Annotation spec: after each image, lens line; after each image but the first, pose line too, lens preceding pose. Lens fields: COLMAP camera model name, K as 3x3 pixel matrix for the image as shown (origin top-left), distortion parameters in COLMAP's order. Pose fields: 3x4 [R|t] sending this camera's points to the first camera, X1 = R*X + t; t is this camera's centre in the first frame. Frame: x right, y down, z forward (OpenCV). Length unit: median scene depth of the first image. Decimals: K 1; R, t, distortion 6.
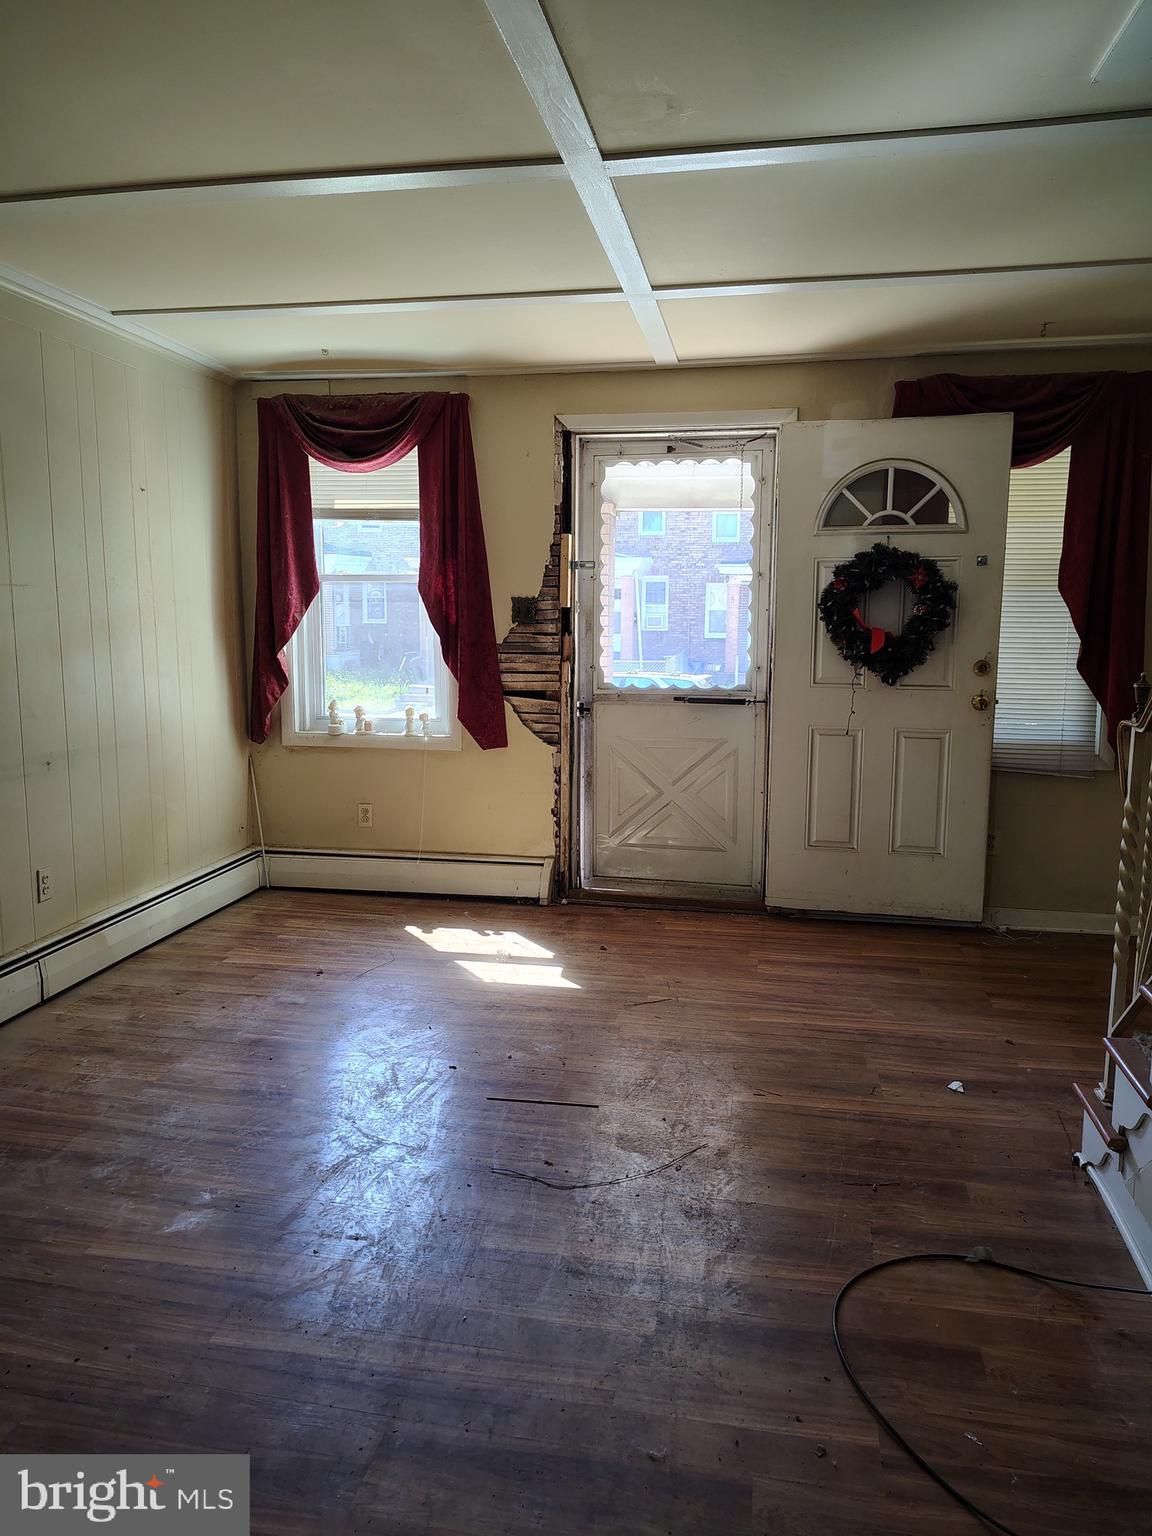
lens RADIAL K [[1050.8, 0, 569.6], [0, 1050.8, 755.4], [0, 0, 1]] dist [0.056267, -0.060466]
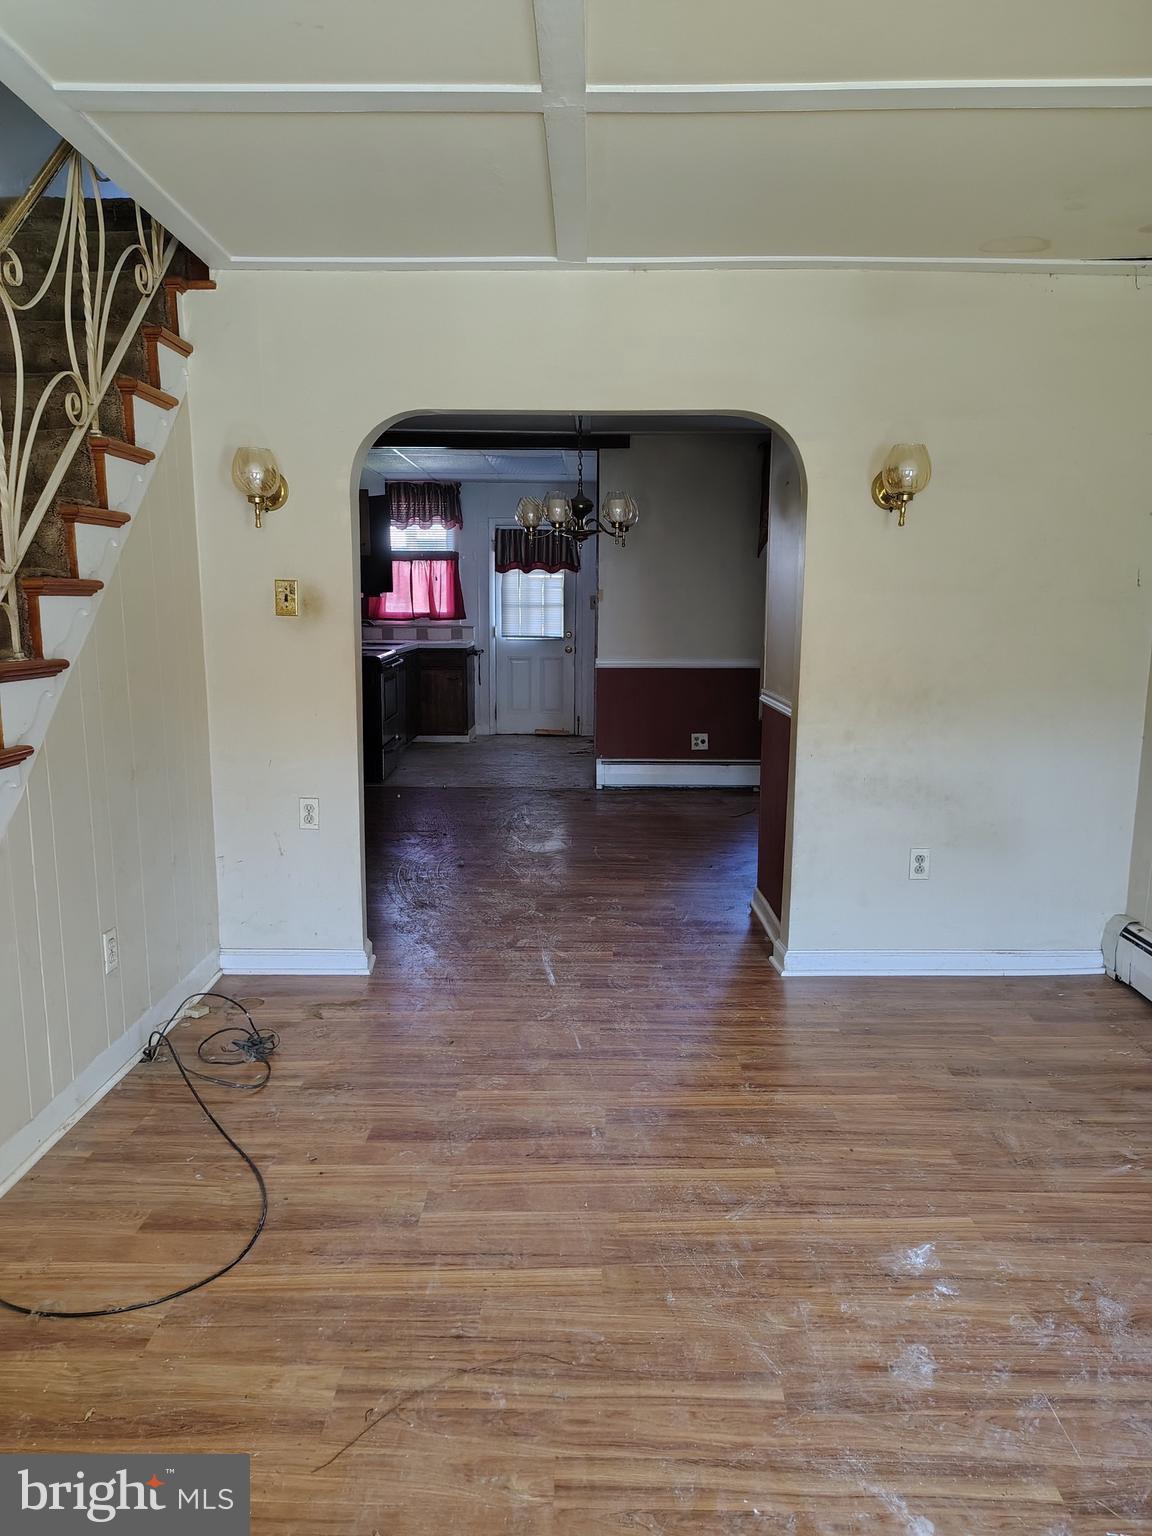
lens RADIAL K [[1050.8, 0, 576.6], [0, 1050.8, 773.3], [0, 0, 1]] dist [0.056267, -0.060466]
pose [[-0.984282, 0.016437, -0.175837, 0.090836], [-0.036153, 0.955818, 0.291726, -0.219942], [0.172863, 0.293498, -0.940201, 1.654247]]
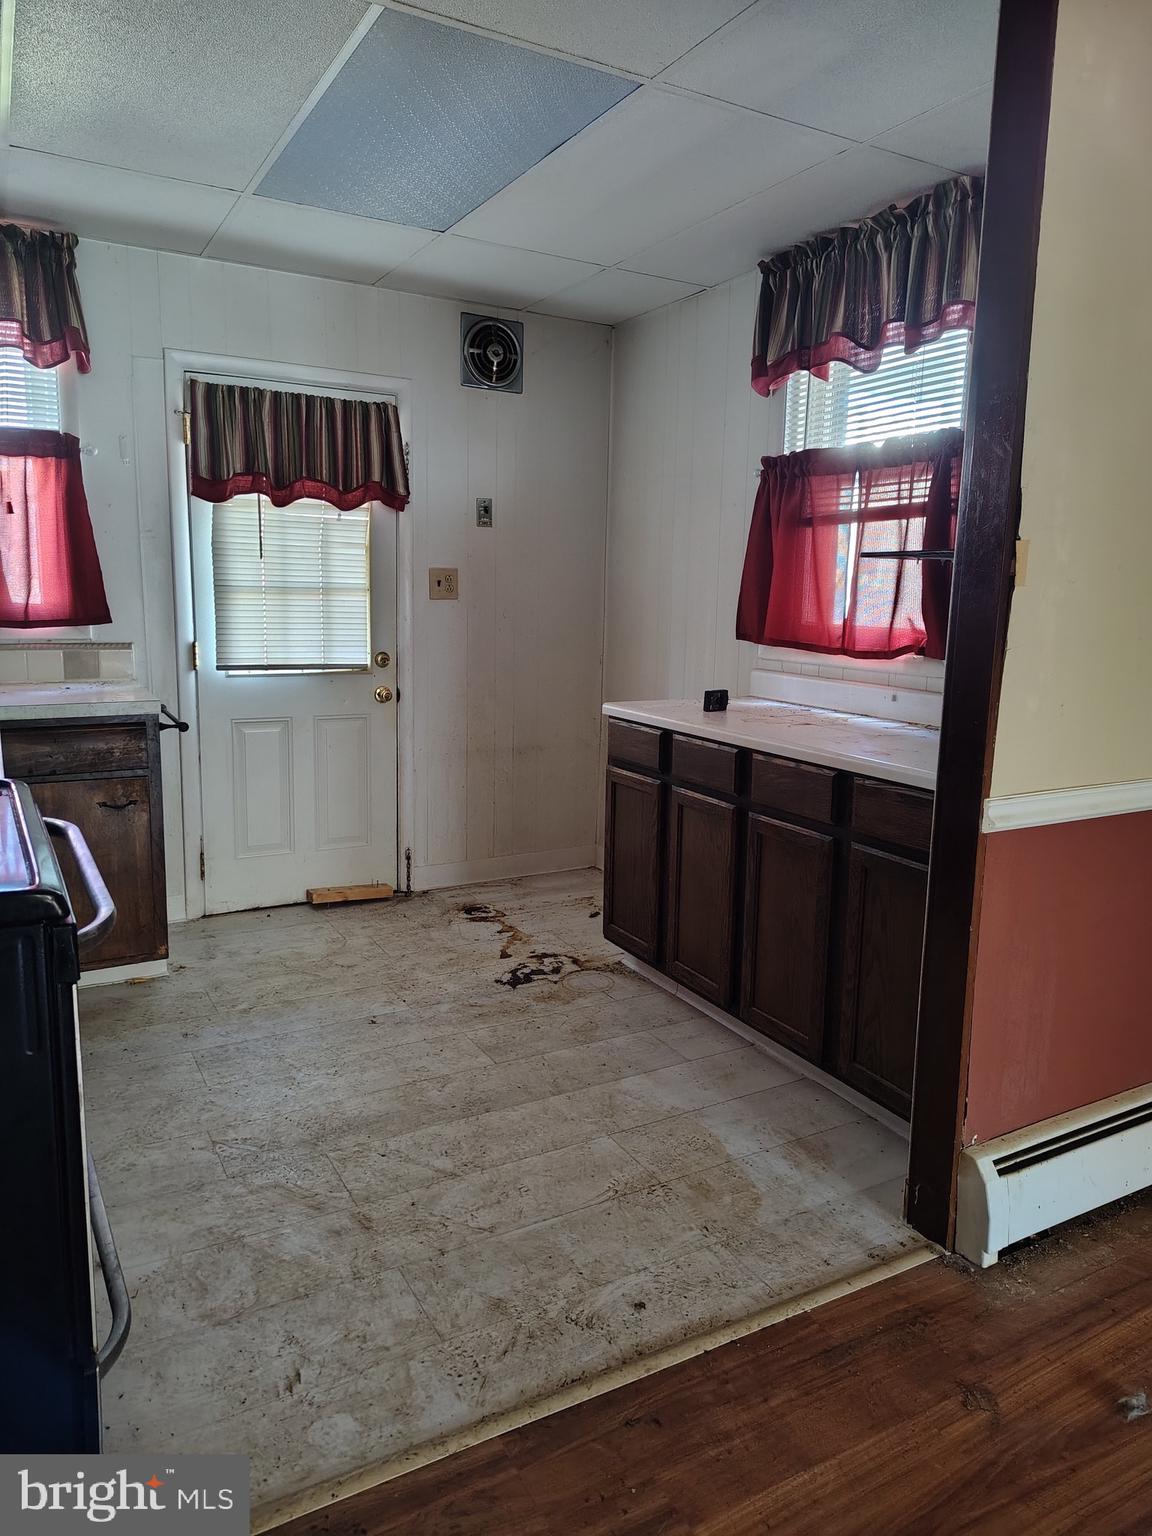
lens RADIAL K [[1050.8, 0, 595.5], [0, 1050.8, 754.4], [0, 0, 1]] dist [0.056267, -0.060466]
pose [[-0.760020, 0.079233, -0.645051, 0.245662], [-0.113660, 0.961039, 0.251964, 0.137207], [0.639883, 0.264814, -0.721404, -0.866878]]
